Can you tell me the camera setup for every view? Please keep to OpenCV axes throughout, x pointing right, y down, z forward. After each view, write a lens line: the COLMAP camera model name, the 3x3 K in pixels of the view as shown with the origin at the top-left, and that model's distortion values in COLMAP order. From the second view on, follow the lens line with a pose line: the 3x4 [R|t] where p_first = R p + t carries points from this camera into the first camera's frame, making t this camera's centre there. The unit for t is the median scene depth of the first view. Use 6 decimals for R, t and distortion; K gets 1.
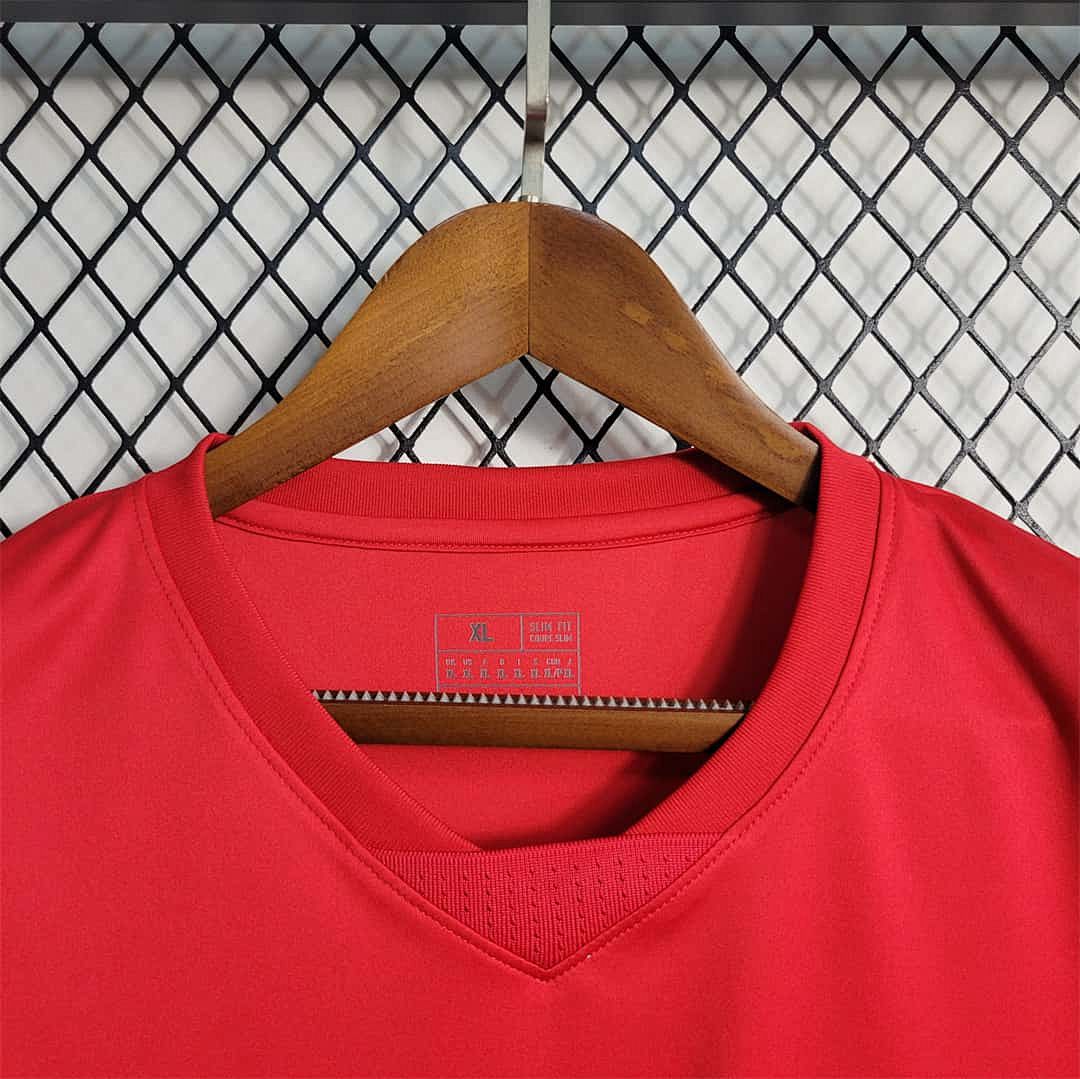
lens RADIAL K [[1000.4, 0, 574.5], [0, 1000.4, 539.2], [0, 0, 1]] dist [-0.001775, 0.008587]
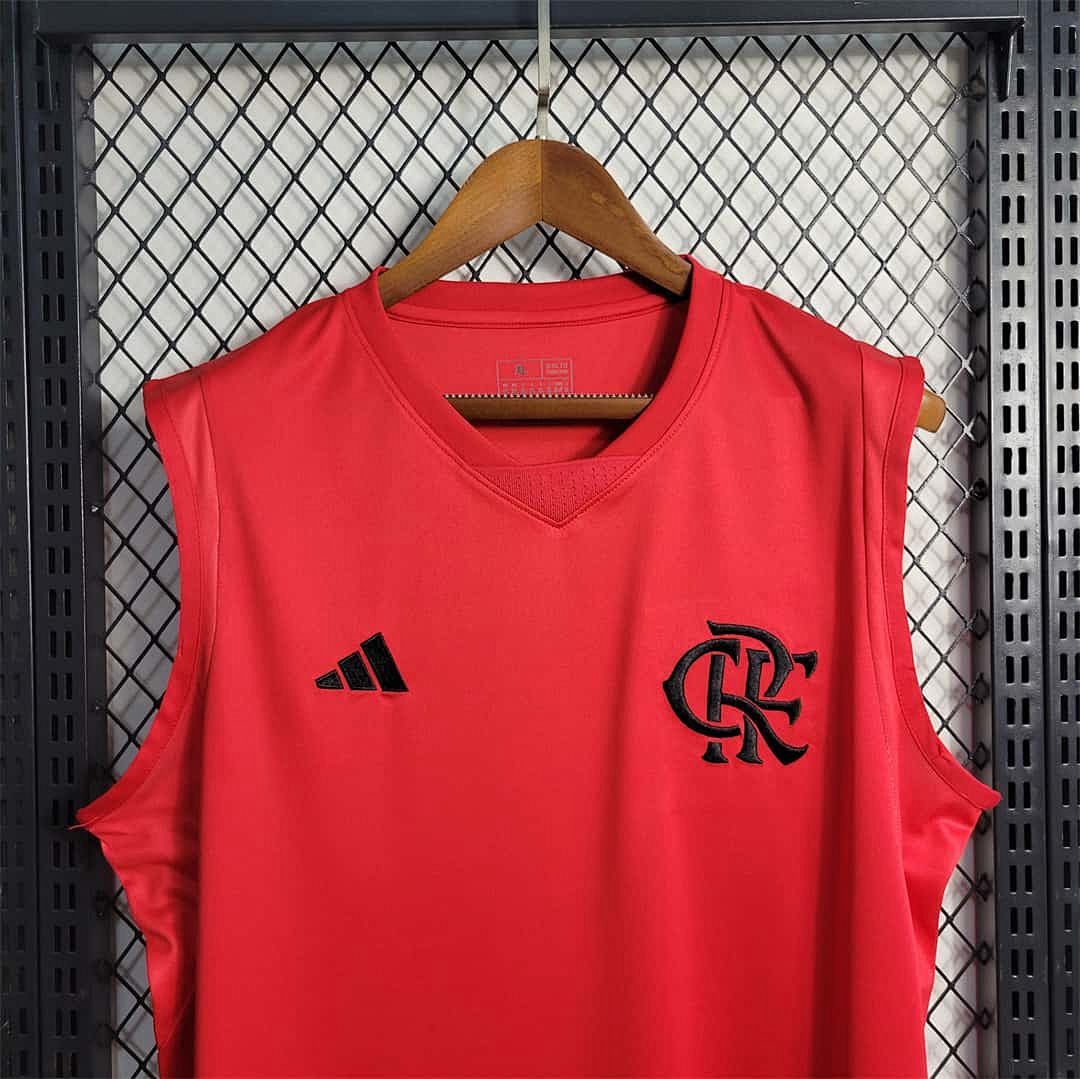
lens RADIAL K [[1000.4, 0, 574.5], [0, 1000.4, 539.2], [0, 0, 1]] dist [-0.001775, 0.008587]
pose [[0.999796, -0.020191, 0.000347, 0.002275], [0.020042, 0.994270, 0.105004, 0.204075], [-0.002465, -0.104976, 0.994472, -0.893922]]
